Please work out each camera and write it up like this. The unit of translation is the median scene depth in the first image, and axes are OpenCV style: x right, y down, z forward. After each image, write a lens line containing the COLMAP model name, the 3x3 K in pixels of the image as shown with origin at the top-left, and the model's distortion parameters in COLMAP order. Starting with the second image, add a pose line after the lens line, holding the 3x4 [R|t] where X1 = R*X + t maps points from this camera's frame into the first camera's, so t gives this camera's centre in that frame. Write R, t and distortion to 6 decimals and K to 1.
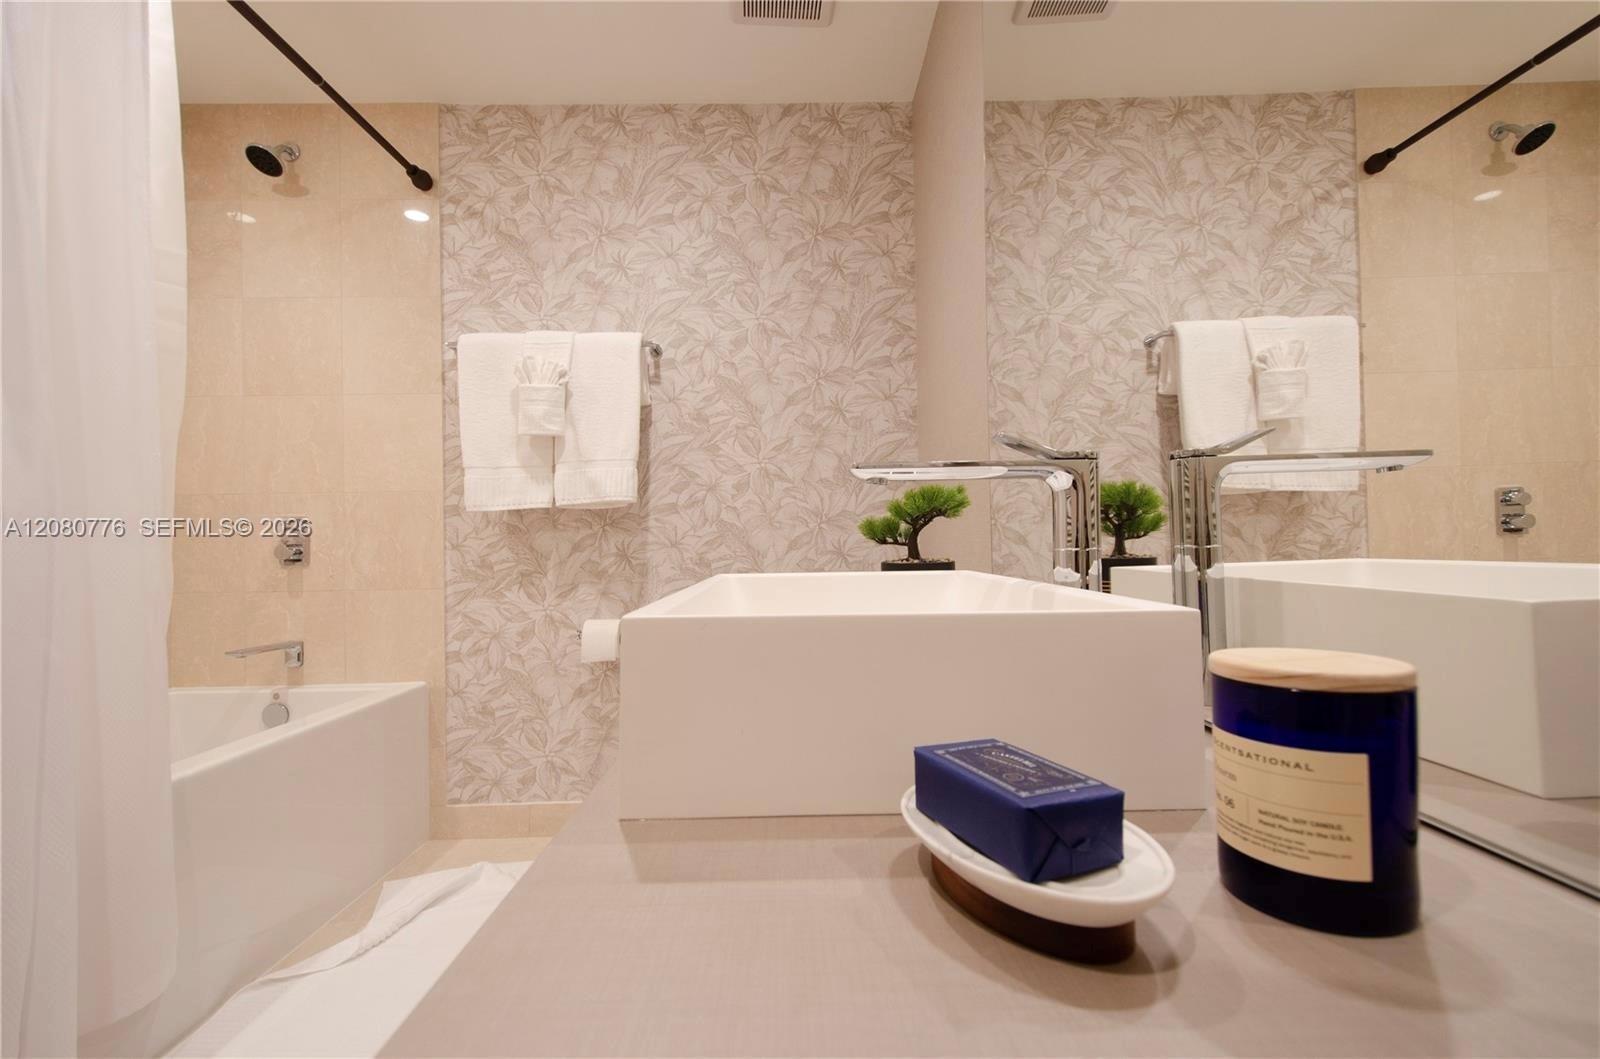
lens RADIAL K [[694.4, 0, 789.4], [0, 694.4, 536.0], [0, 0, 1]] dist [0.020815, -0.016024]
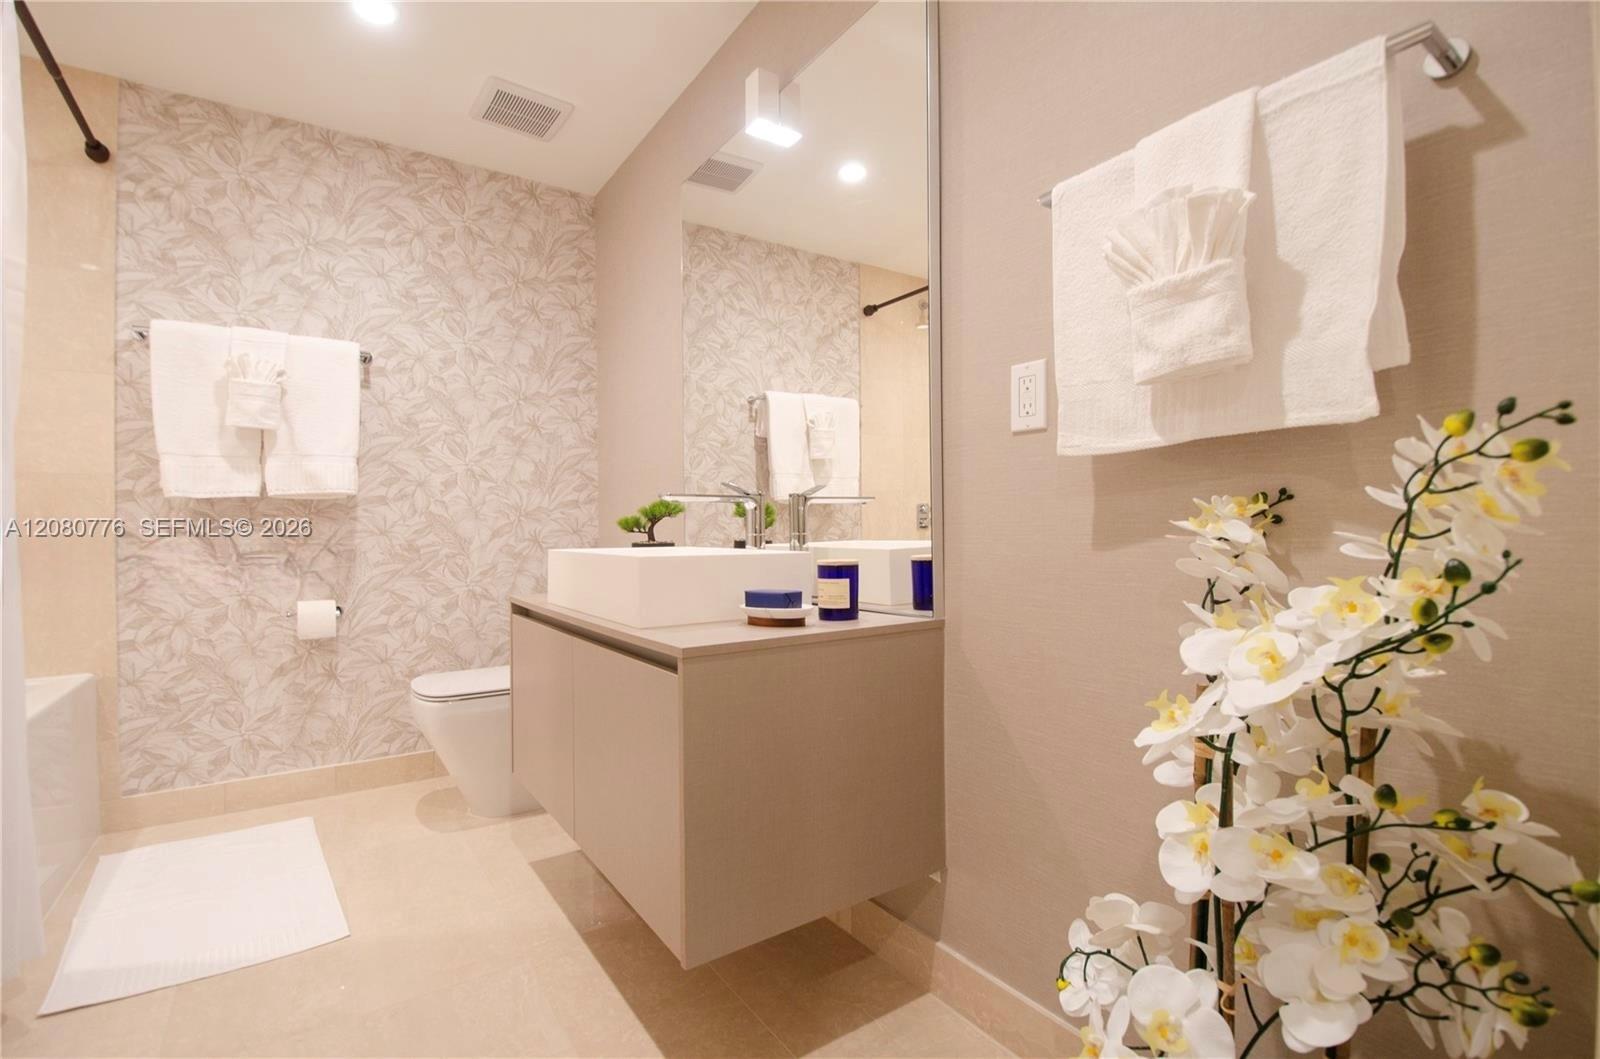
lens RADIAL K [[694.4, 0, 789.4], [0, 694.4, 536.0], [0, 0, 1]] dist [0.020815, -0.016024]
pose [[0.840286, 0.005022, 0.542121, -0.228617], [-0.011276, 0.999903, 0.008215, 0.001049], [-0.542027, -0.013016, 0.840260, -0.312994]]
